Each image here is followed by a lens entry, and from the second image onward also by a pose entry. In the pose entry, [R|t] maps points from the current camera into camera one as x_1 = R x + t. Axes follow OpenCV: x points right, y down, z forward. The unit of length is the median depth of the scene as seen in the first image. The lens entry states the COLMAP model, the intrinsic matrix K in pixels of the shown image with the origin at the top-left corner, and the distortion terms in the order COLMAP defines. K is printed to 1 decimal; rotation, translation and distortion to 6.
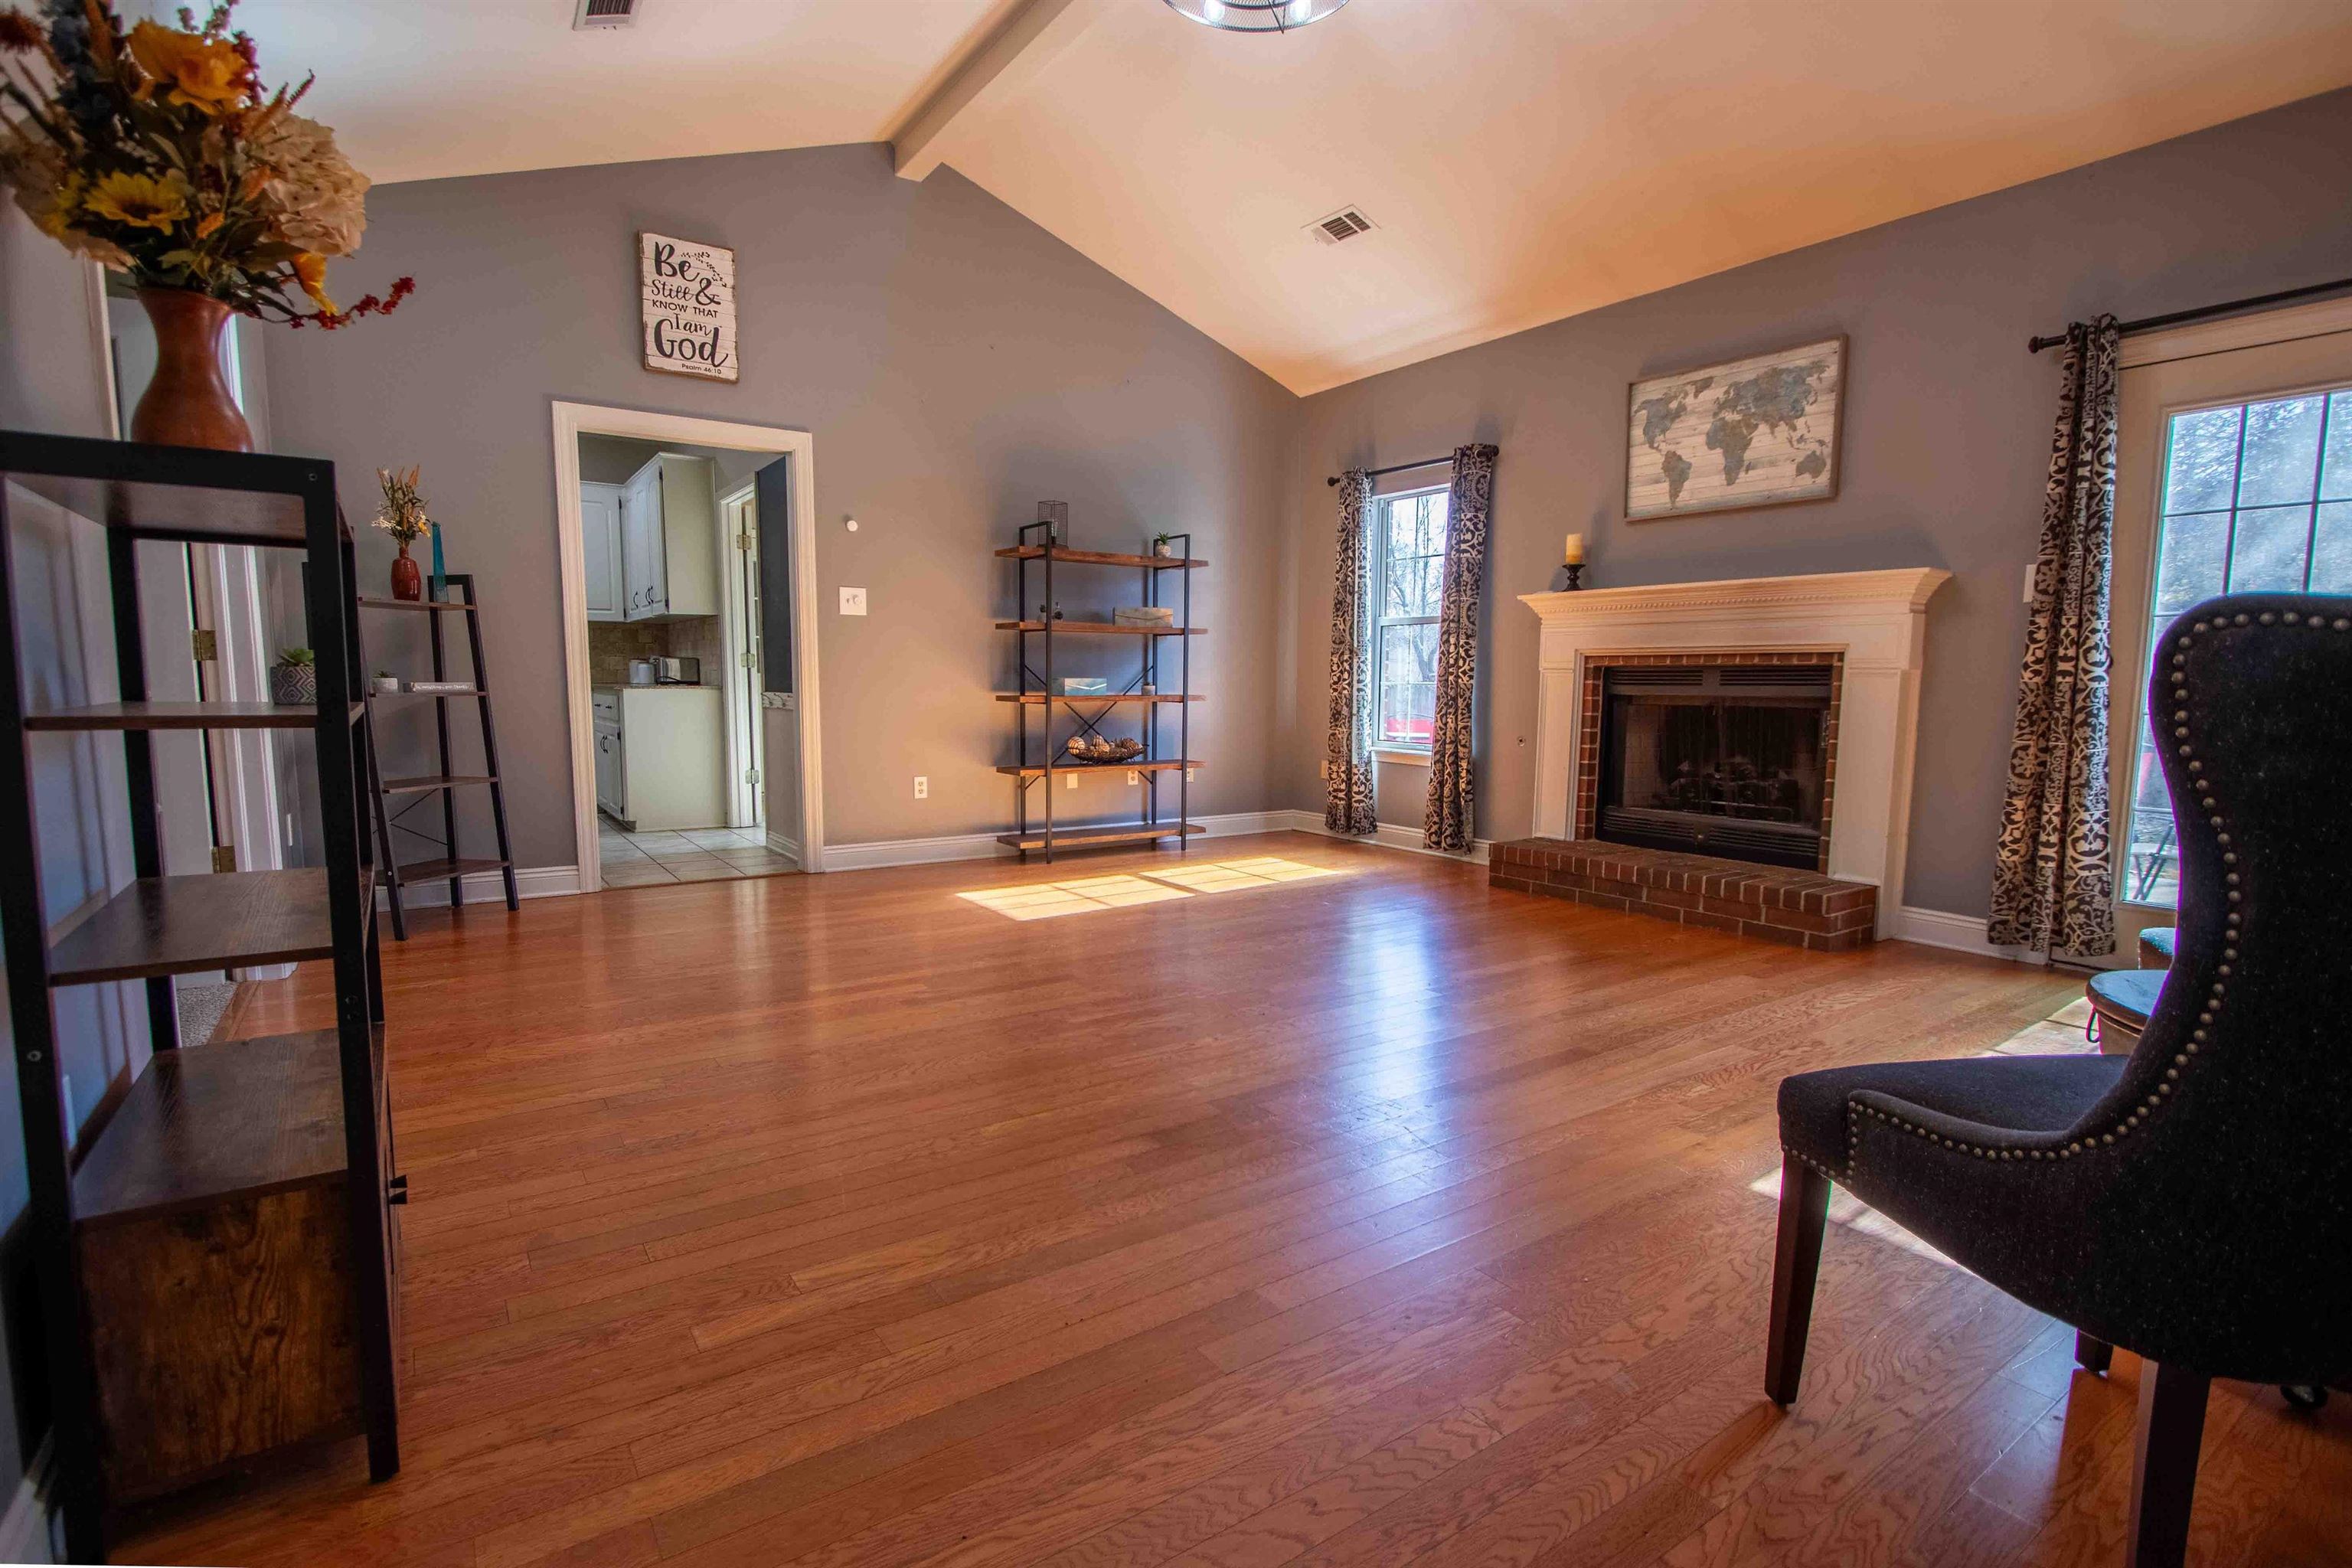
lens RADIAL K [[1090.9, 0, 1158.3], [0, 1090.9, 801.4], [0, 0, 1]] dist [-0.013867, -0.000127]
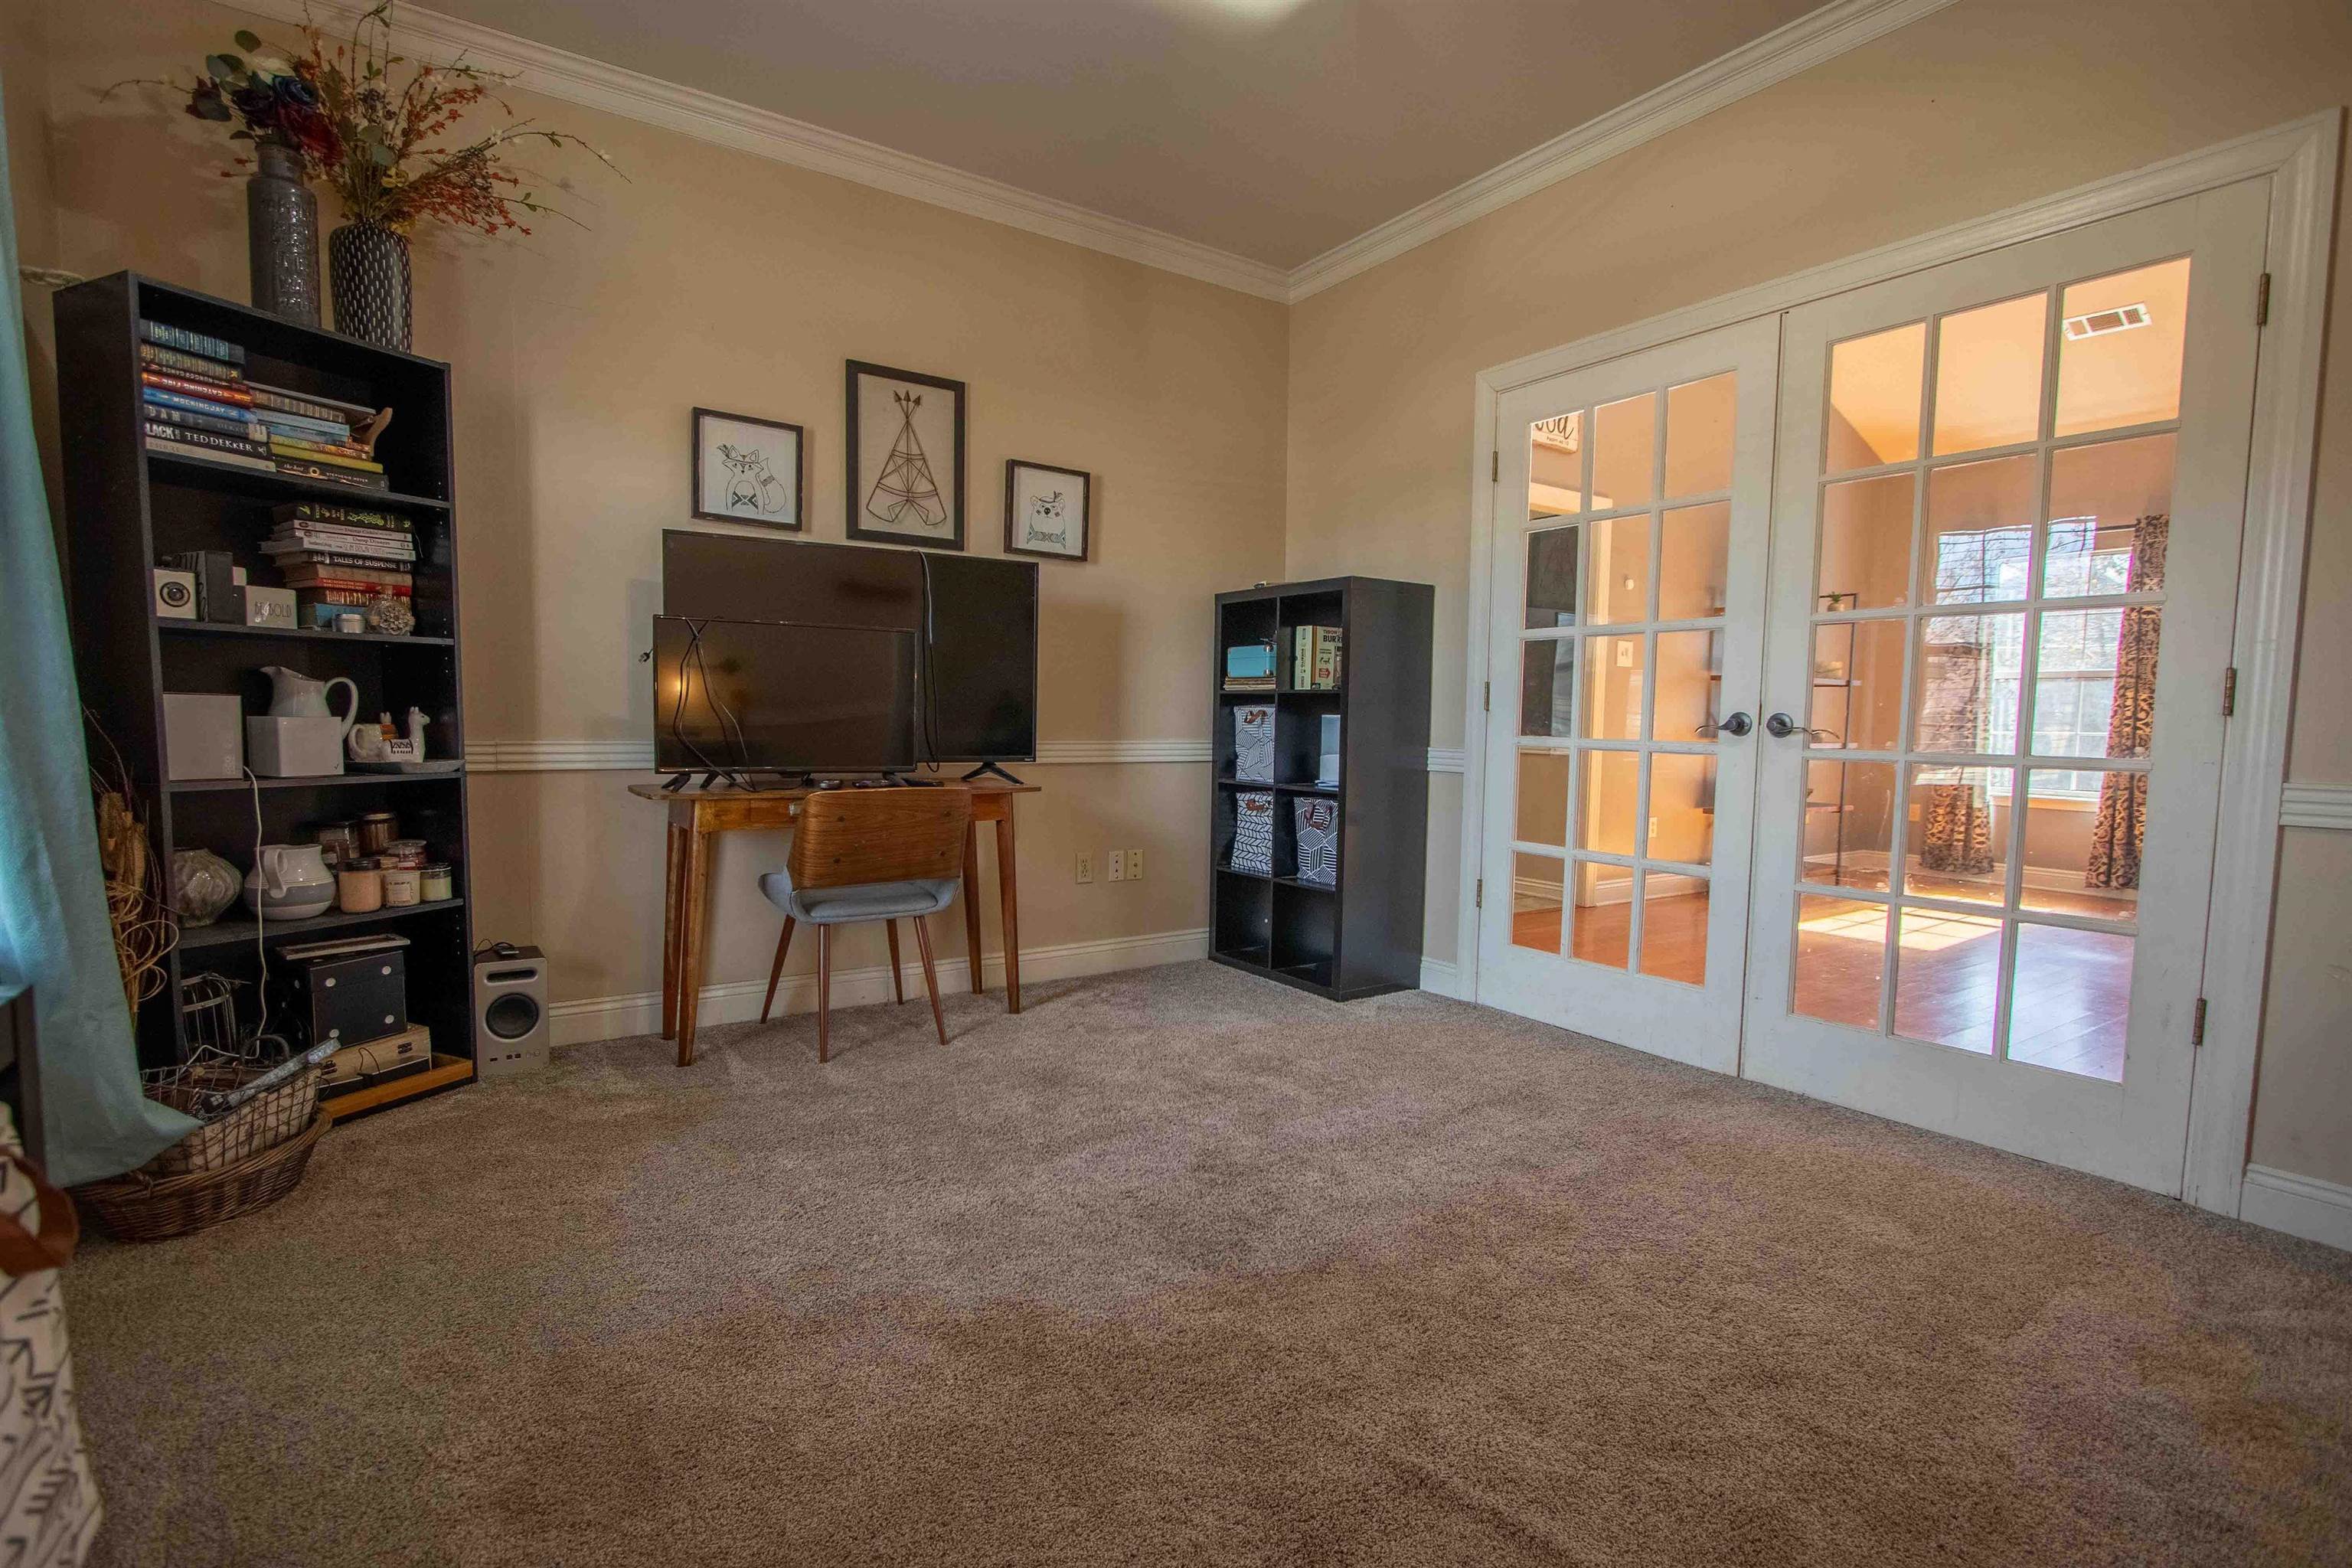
lens RADIAL K [[1090.9, 0, 1158.3], [0, 1090.9, 801.4], [0, 0, 1]] dist [-0.013867, -0.000127]
pose [[0.999972, 0.007397, -0.001293, -0.844085], [-0.007436, 0.999420, -0.033245, 0.000816], [0.001047, 0.033254, 0.999446, -0.079081]]
